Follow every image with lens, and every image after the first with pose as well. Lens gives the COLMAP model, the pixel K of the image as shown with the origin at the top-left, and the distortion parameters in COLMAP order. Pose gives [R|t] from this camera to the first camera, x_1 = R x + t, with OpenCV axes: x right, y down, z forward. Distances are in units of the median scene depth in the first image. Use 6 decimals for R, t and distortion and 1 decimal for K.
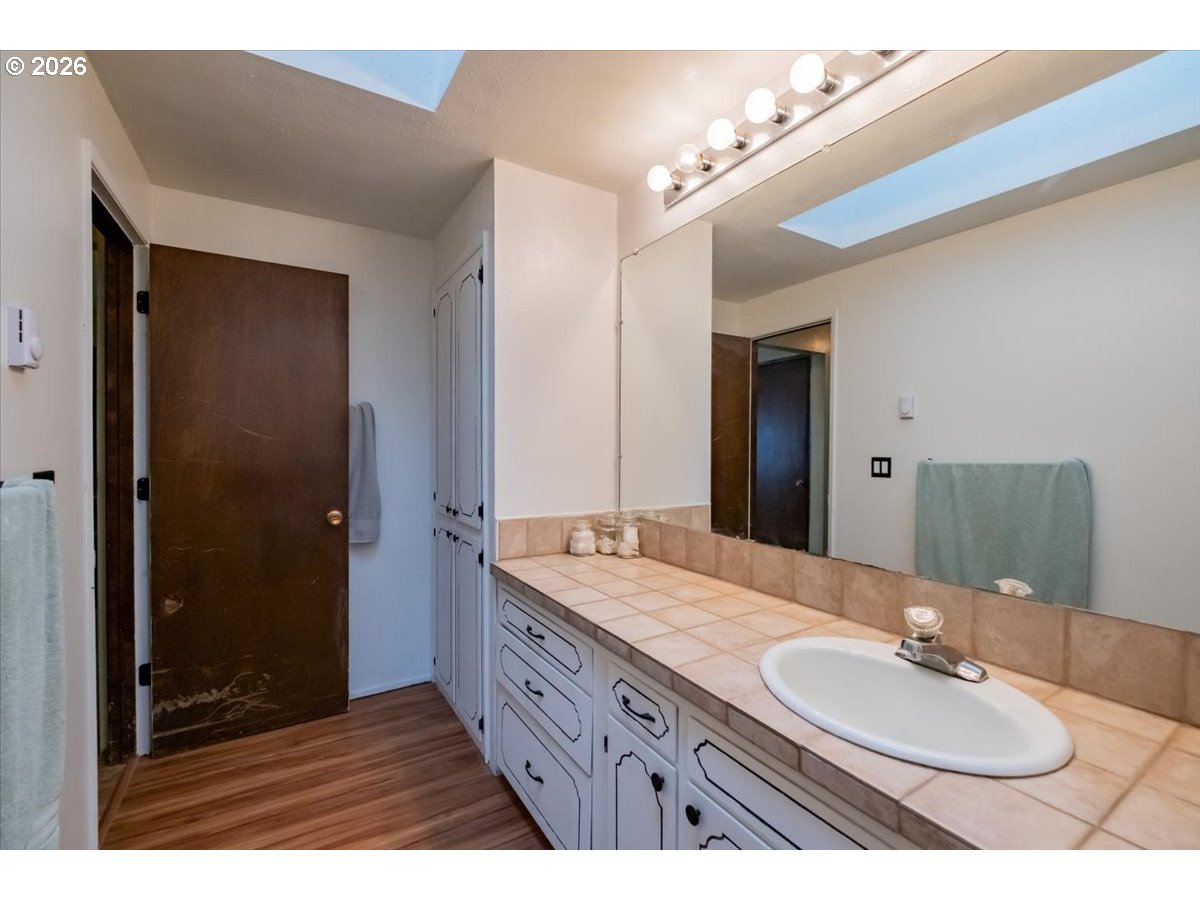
lens RADIAL K [[513.0, 0, 612.0], [0, 513.0, 451.2], [0, 0, 1]] dist [-0.001143, -0.000906]
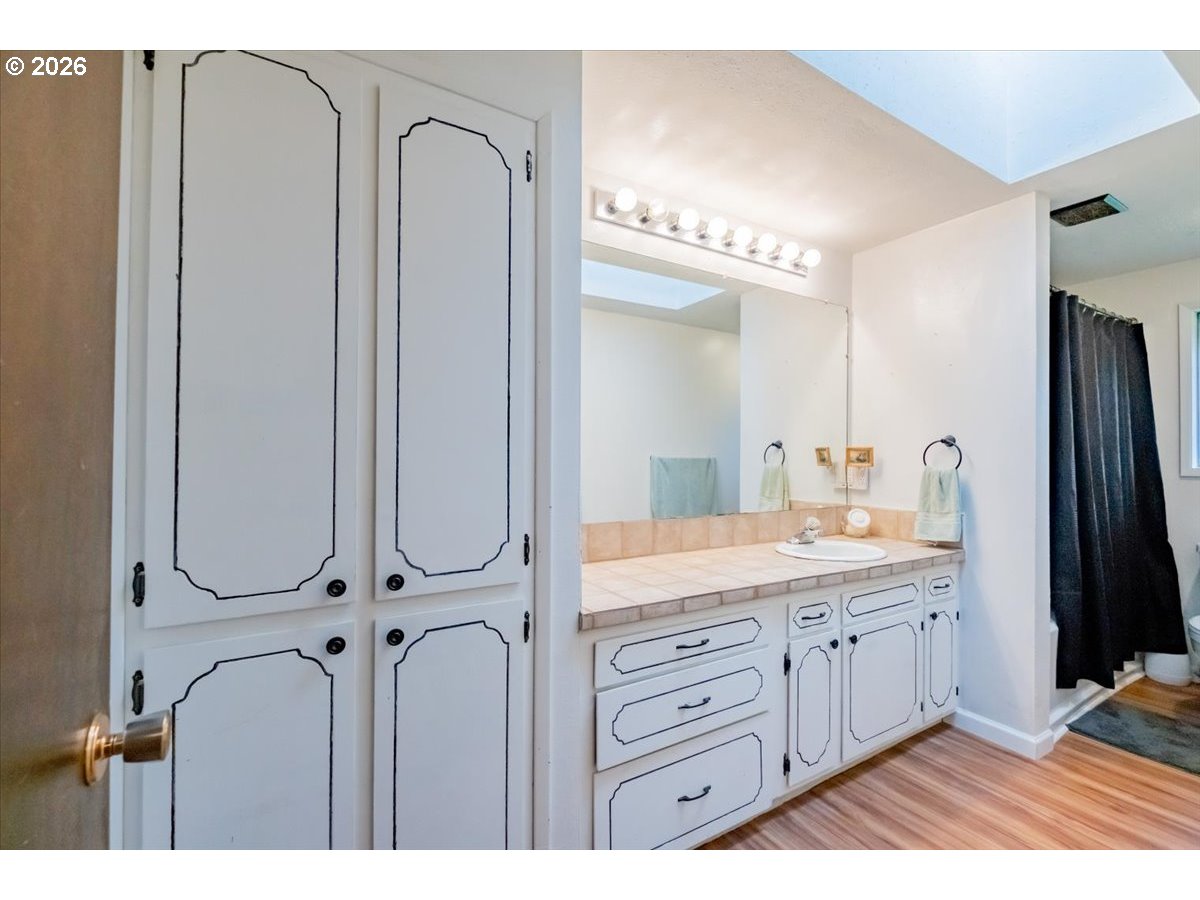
lens RADIAL K [[513.0, 0, 612.0], [0, 513.0, 451.2], [0, 0, 1]] dist [-0.001143, -0.000906]
pose [[0.031220, 0.007374, 0.999485, -1.244529], [0.004098, 0.999963, -0.007505, 0.006559], [-0.999504, 0.004331, 0.031189, 1.269416]]
